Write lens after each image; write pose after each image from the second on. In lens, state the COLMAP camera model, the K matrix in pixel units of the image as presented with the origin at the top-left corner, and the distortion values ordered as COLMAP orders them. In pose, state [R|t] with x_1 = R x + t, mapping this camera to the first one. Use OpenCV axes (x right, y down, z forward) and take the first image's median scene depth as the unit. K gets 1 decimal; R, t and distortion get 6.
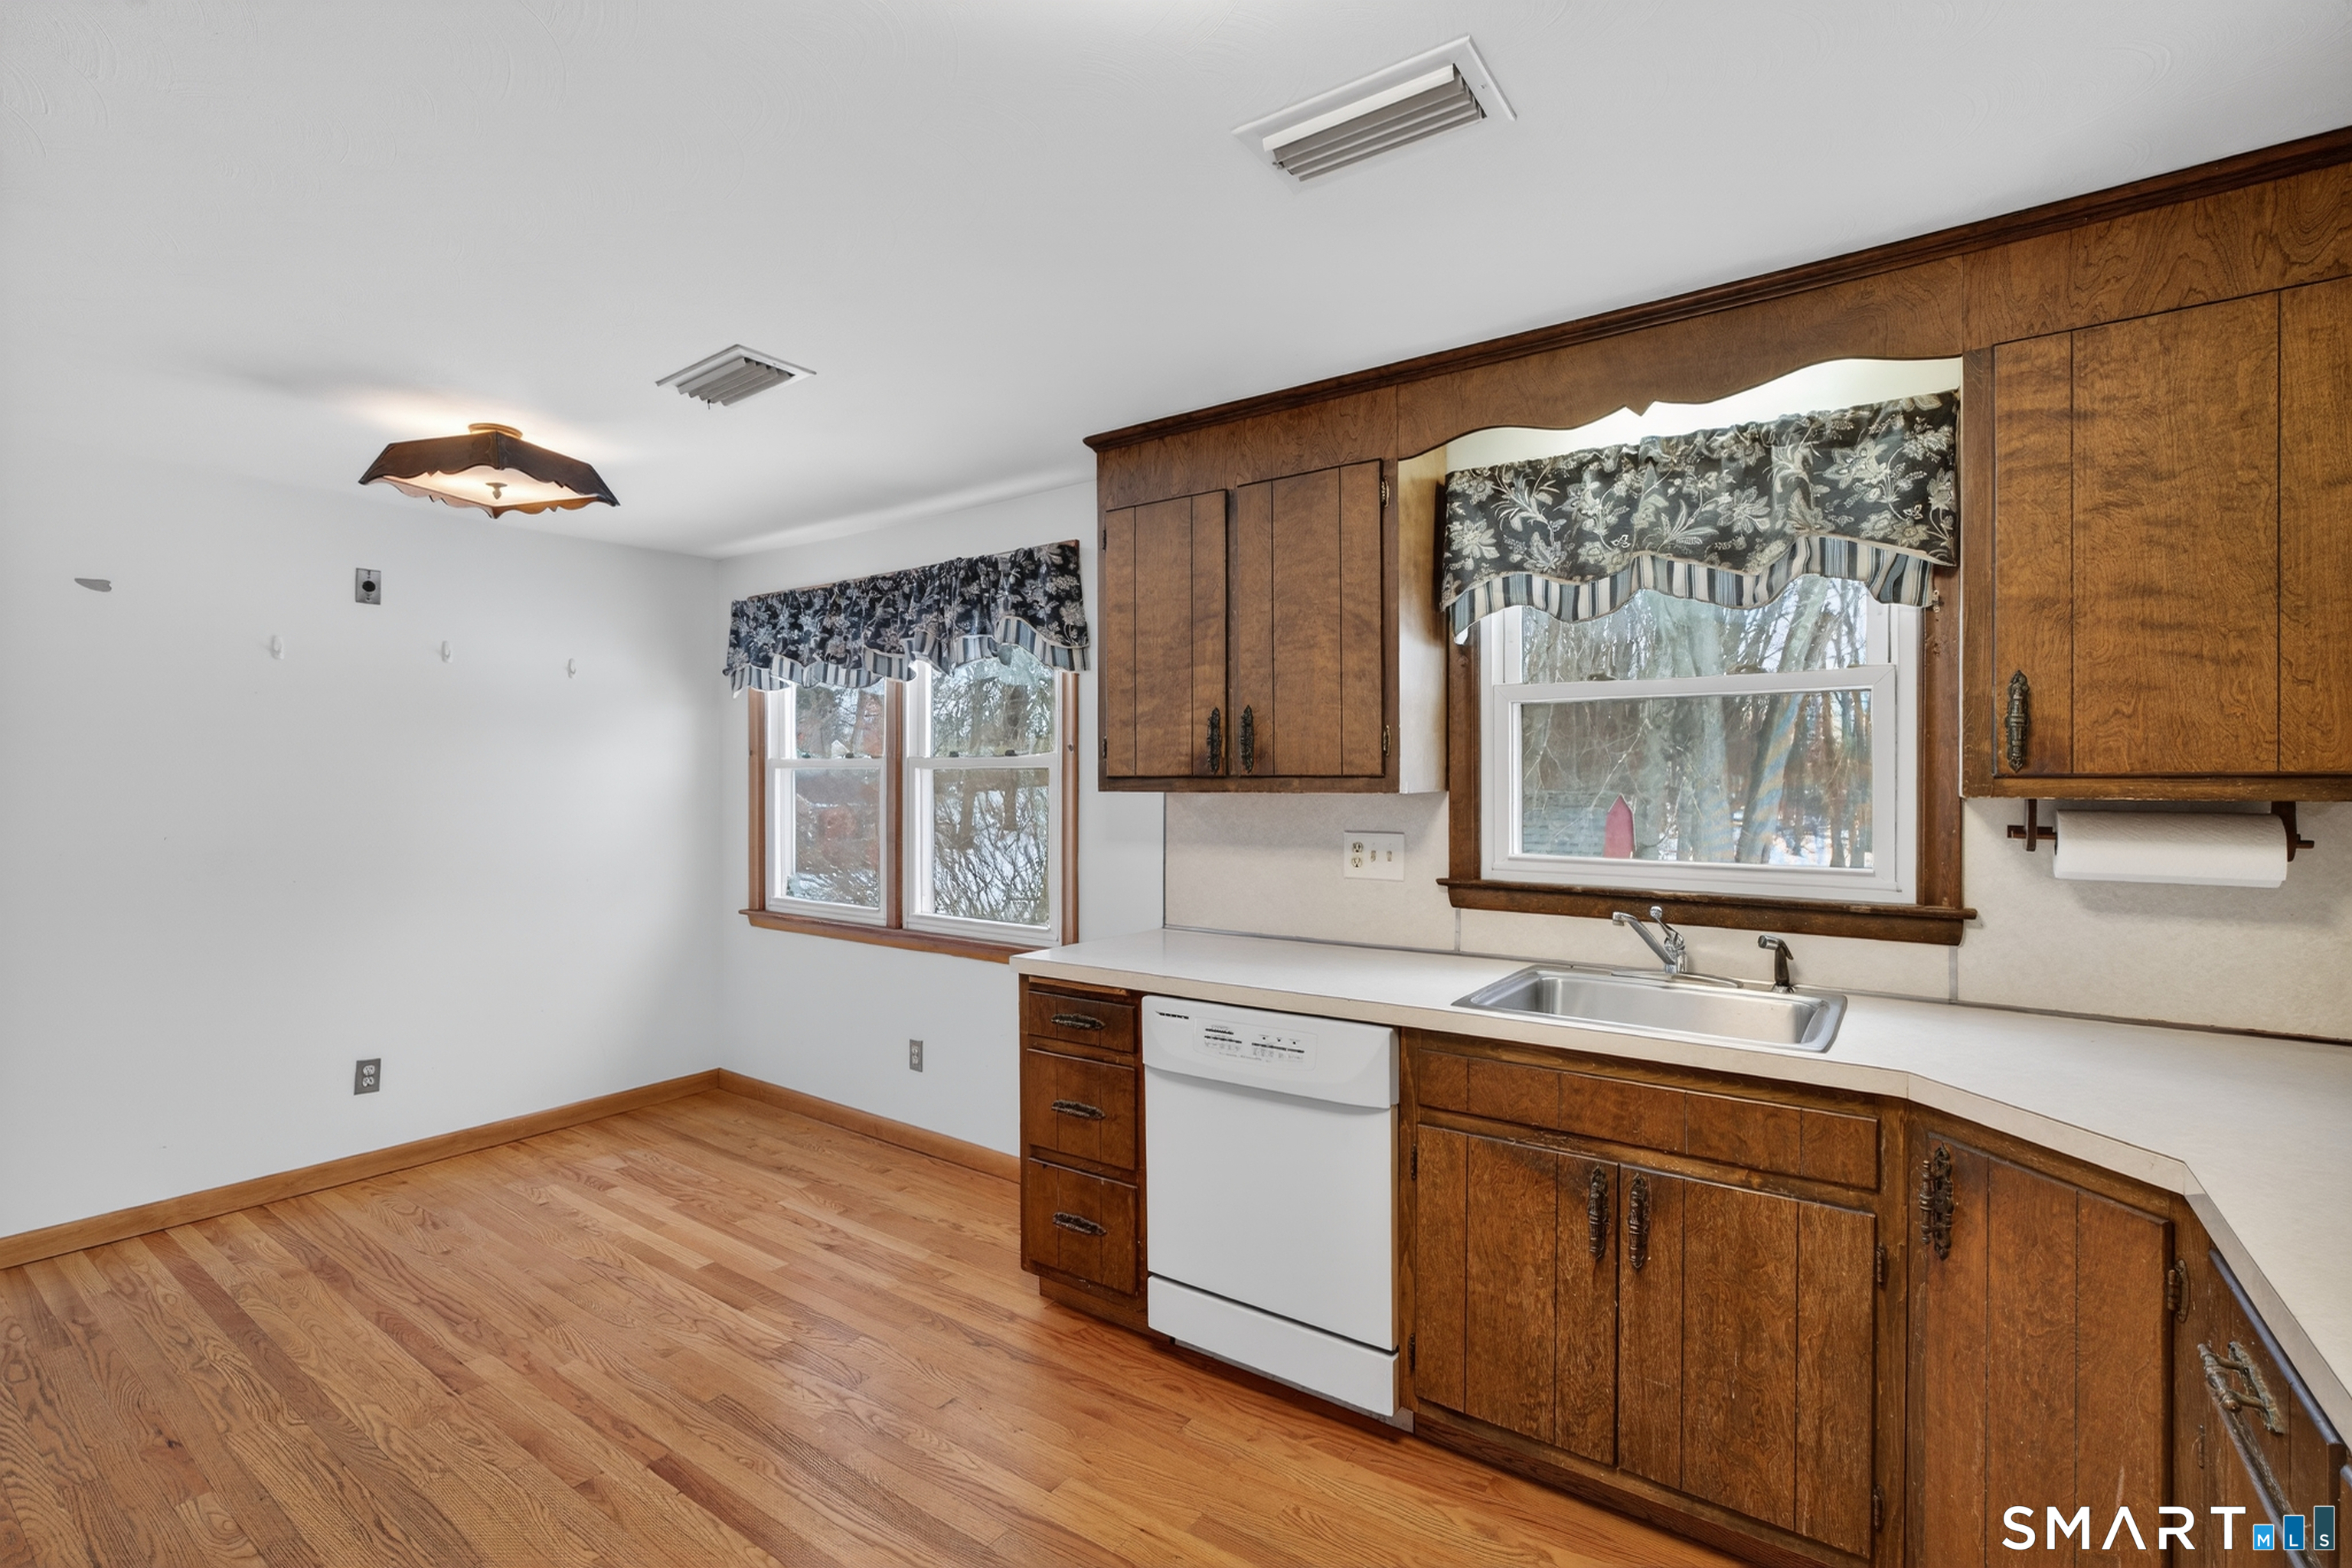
lens RADIAL K [[1051.2, 0, 1177.1], [0, 1051.2, 779.6], [0, 0, 1]] dist [-0.013506, 0.003684]
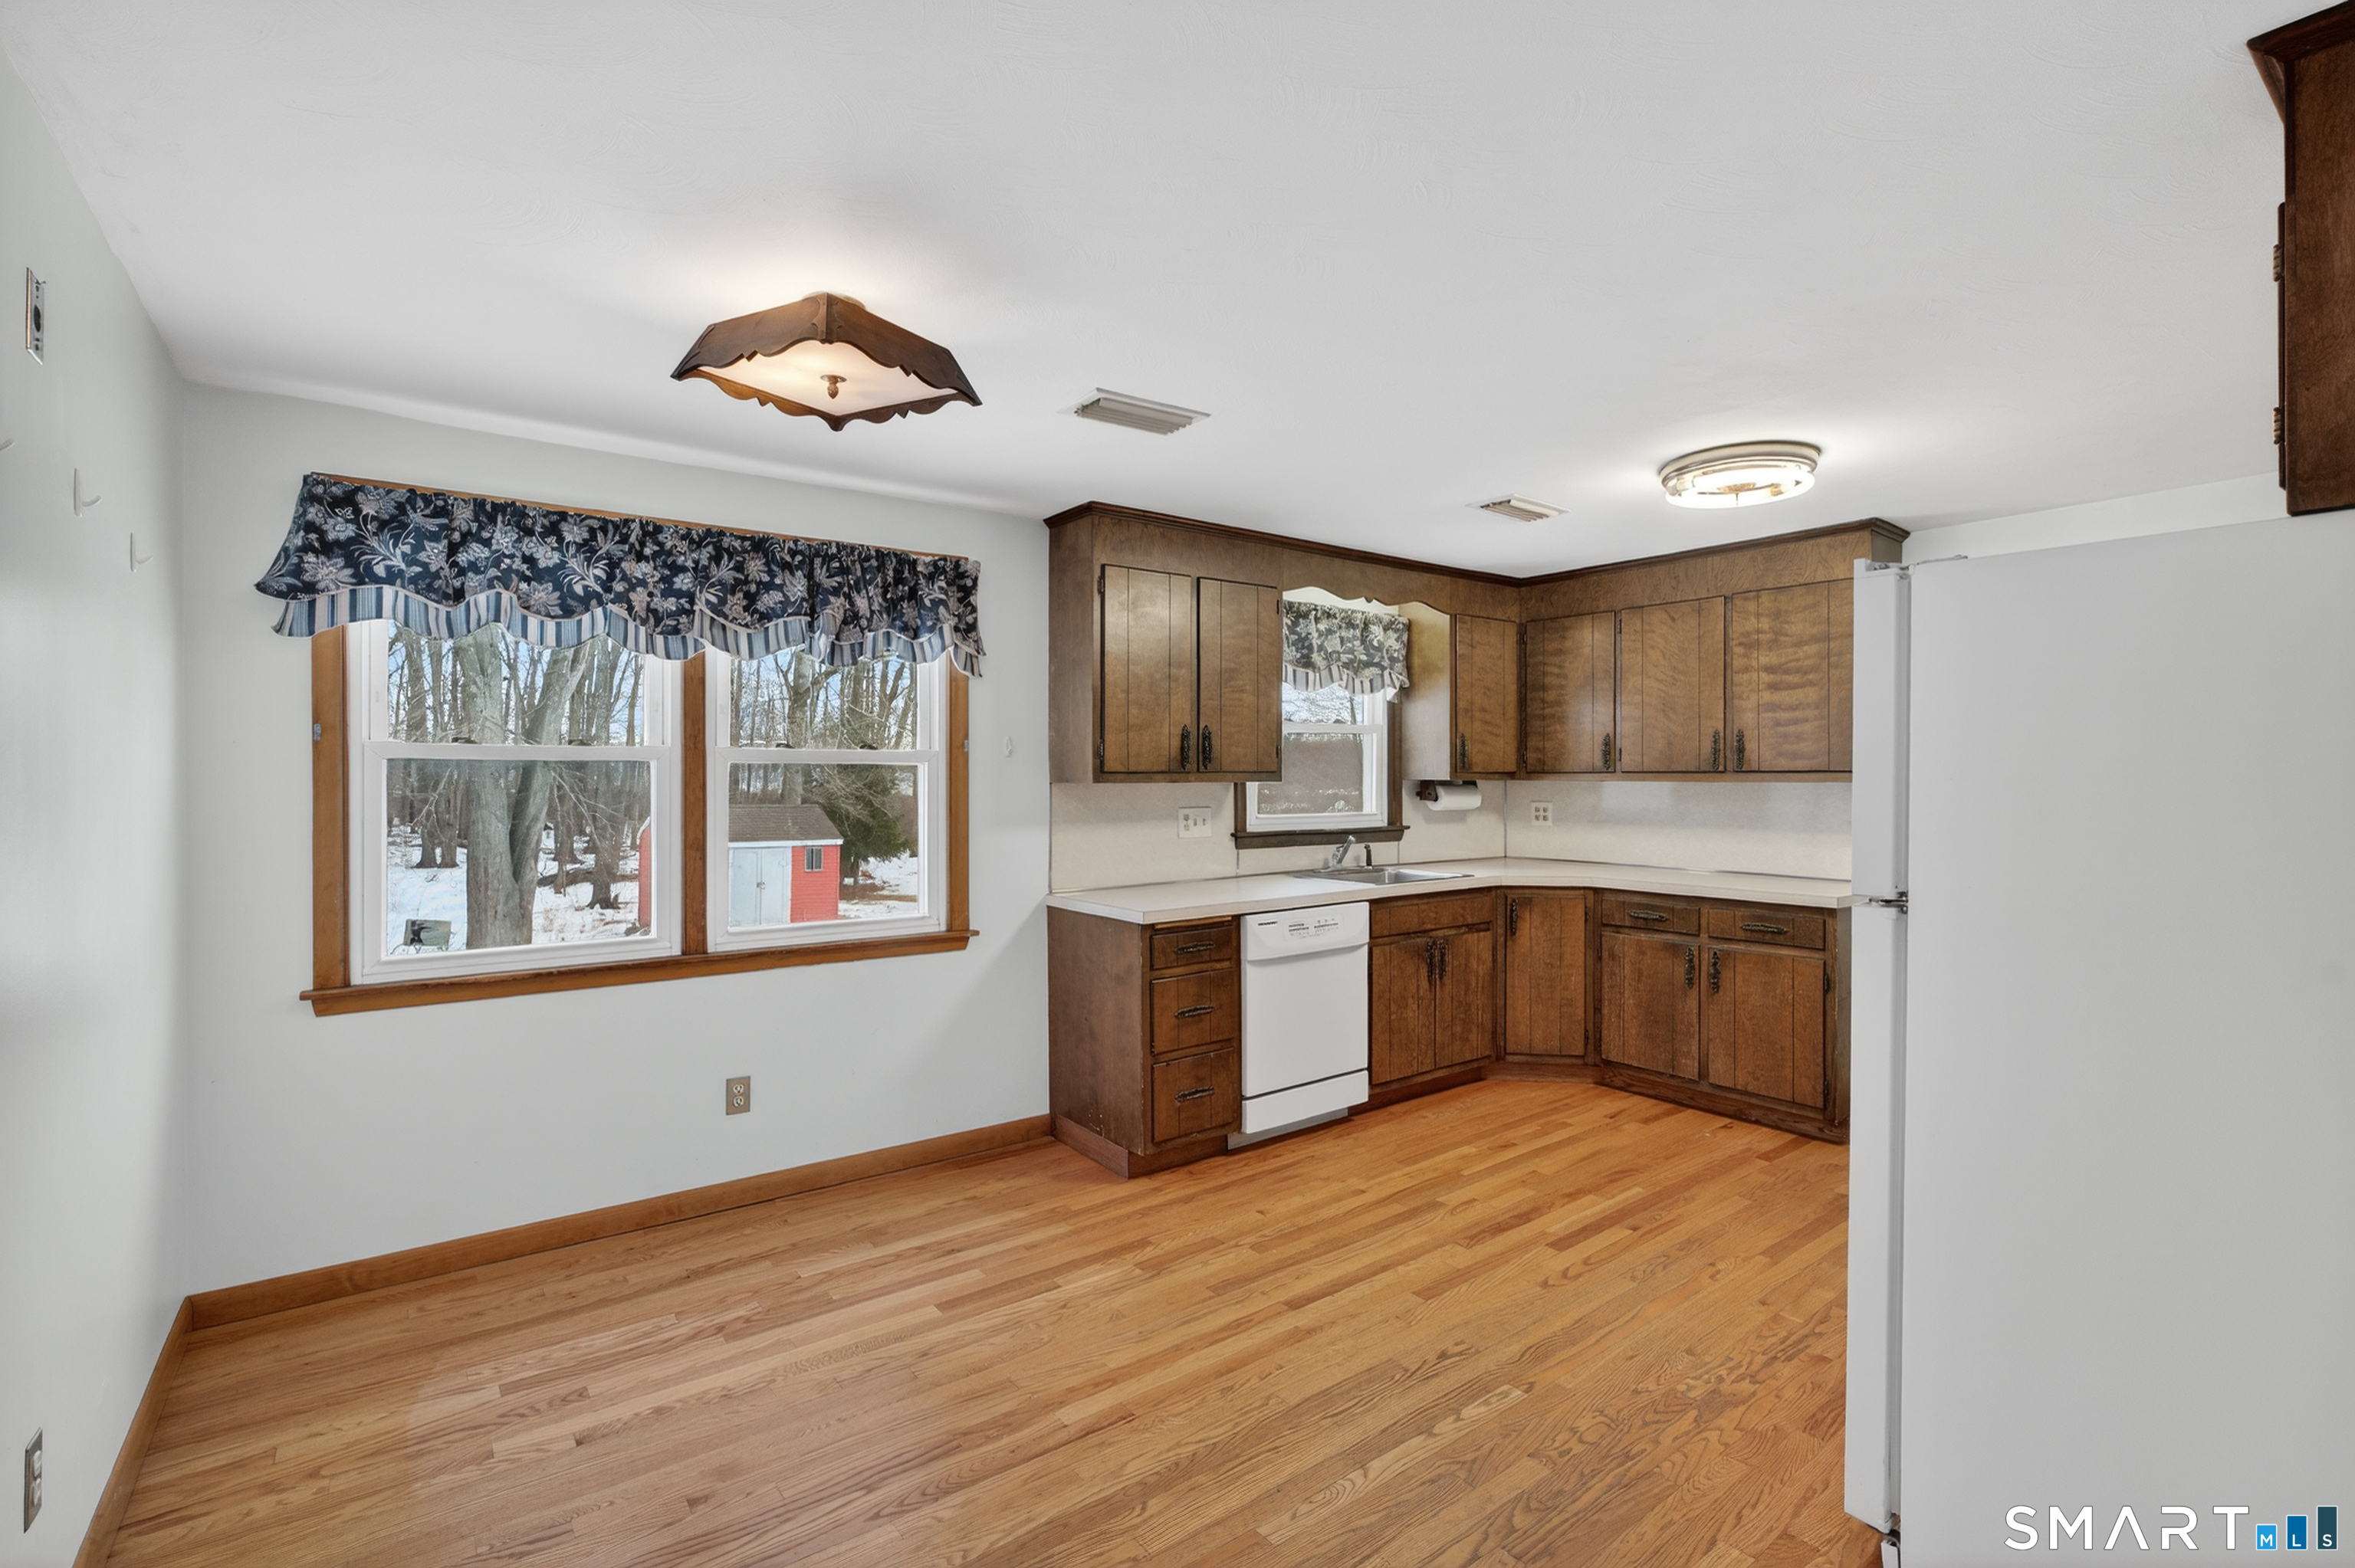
lens RADIAL K [[1052.4, 0, 1166.1], [0, 1052.4, 774.9], [0, 0, 1]] dist [-0.013506, 0.003684]
pose [[0.313942, -0.001153, 0.949442, -1.347258], [0.002410, 0.999997, 0.000417, 0.000769], [-0.949439, 0.002157, 0.313943, 0.565056]]
